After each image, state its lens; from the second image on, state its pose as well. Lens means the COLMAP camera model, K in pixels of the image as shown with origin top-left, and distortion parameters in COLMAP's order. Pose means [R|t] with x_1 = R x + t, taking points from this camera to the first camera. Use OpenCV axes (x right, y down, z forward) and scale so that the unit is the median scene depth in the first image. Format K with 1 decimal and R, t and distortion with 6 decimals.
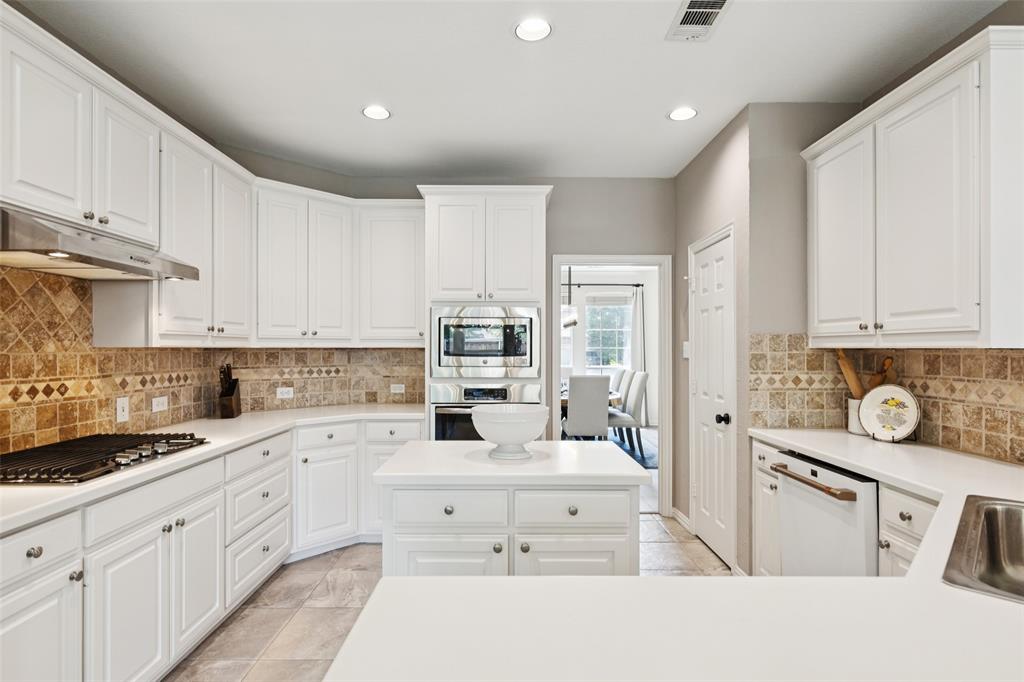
lens RADIAL K [[514.8, 0, 512.0], [0, 514.8, 341.0], [0, 0, 1]] dist [0.000955, 0.000154]
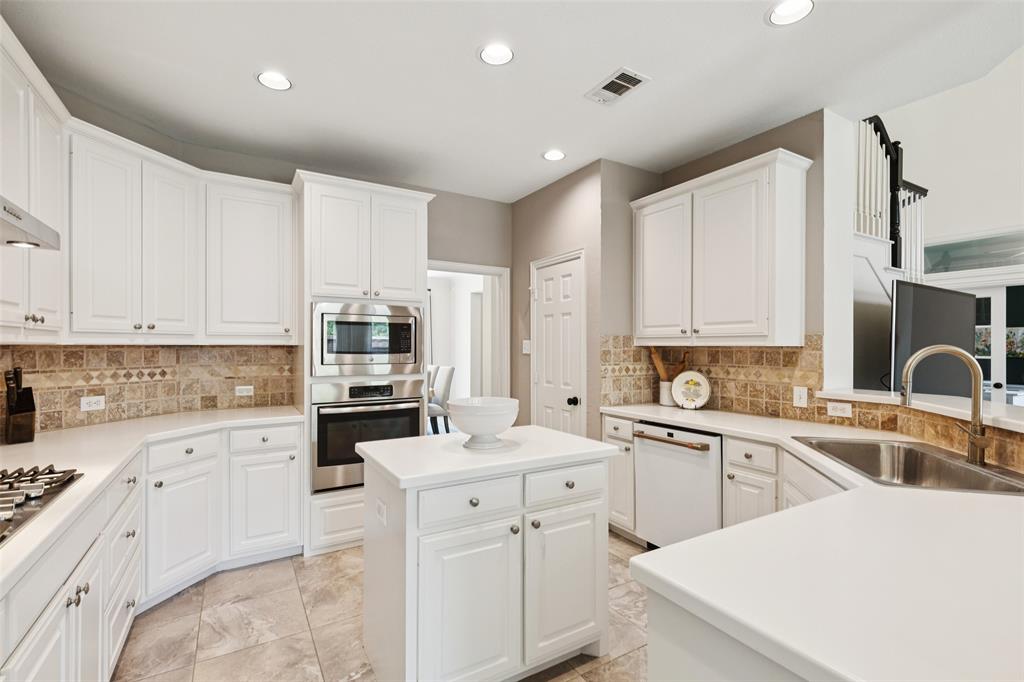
lens RADIAL K [[463.1, 0, 512.0], [0, 463.1, 341.0], [0, 0, 1]] dist [0.012352, -0.000326]
pose [[0.861060, 0.006288, 0.508464, -0.325638], [-0.008221, 0.999965, 0.001555, 0.001432], [-0.508437, -0.005519, 0.861082, 0.097969]]
